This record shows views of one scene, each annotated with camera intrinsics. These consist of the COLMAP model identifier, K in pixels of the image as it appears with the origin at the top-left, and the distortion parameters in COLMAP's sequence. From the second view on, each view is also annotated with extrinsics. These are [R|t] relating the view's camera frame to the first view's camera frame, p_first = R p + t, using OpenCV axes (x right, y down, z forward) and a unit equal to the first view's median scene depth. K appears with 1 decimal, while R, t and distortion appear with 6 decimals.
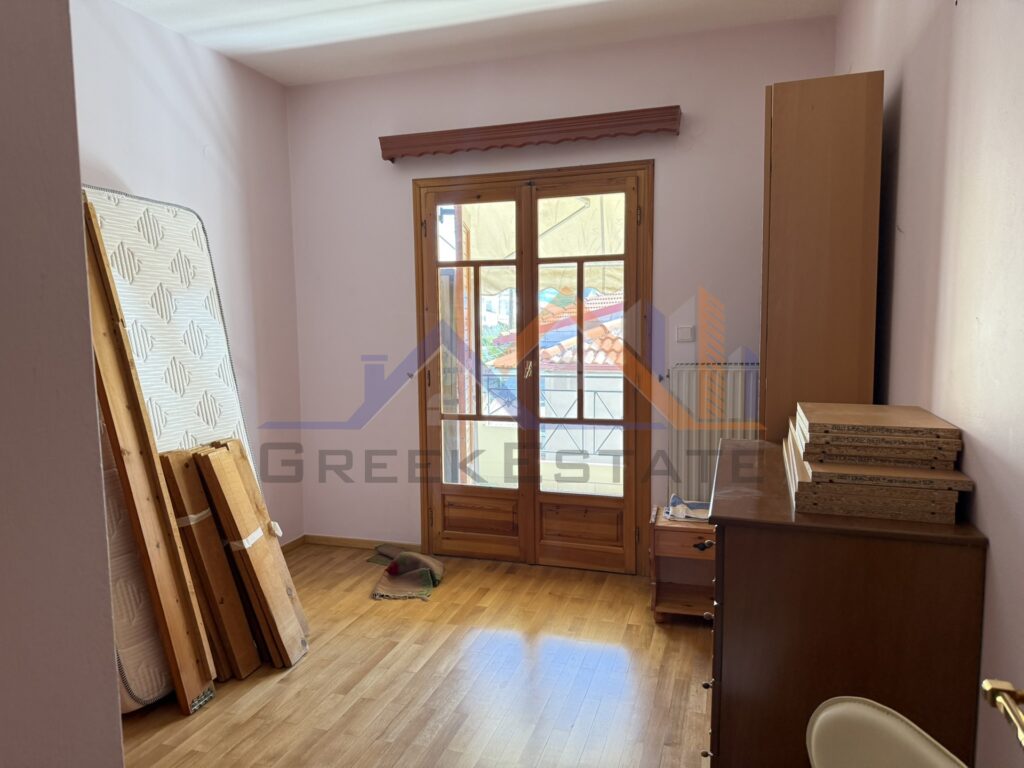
lens RADIAL K [[715.9, 0, 512.0], [0, 715.9, 384.0], [0, 0, 1]] dist [0.112708, -0.199004]
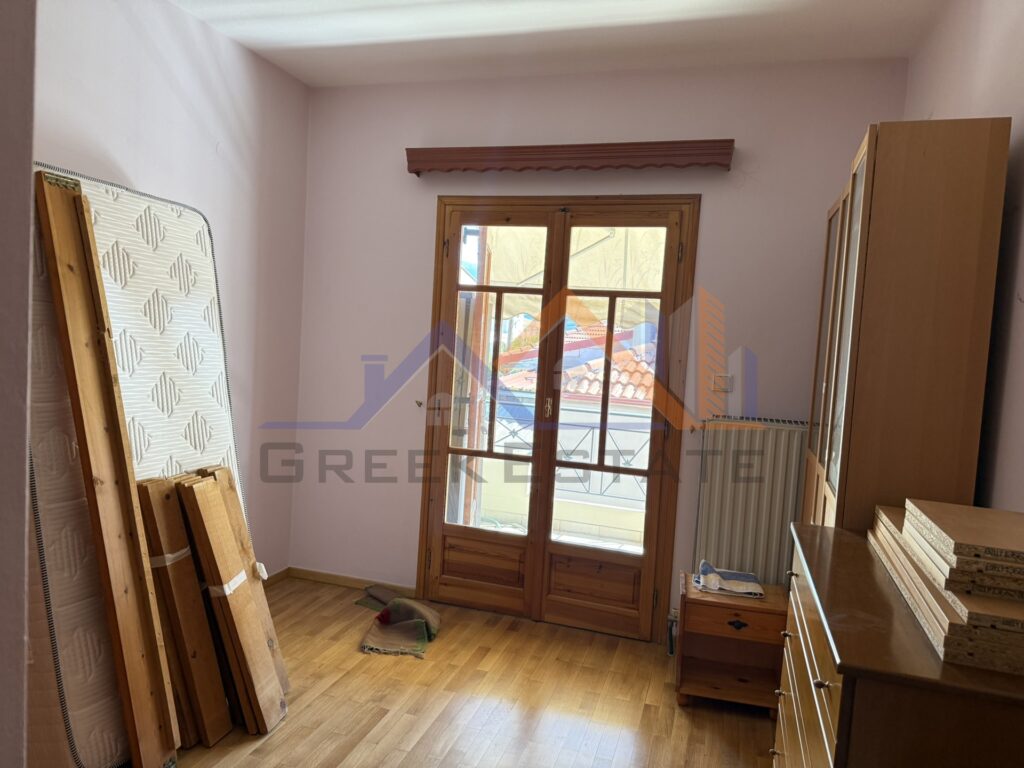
lens RADIAL K [[709.3, 0, 511.8], [0, 709.3, 373.7], [0, 0, 1]] dist [0.066678, -0.089241]
pose [[0.997317, 0.071333, 0.016438, -0.049038], [-0.070707, 0.996849, -0.035961, -0.032677], [-0.018951, 0.034702, 0.999218, 0.102287]]
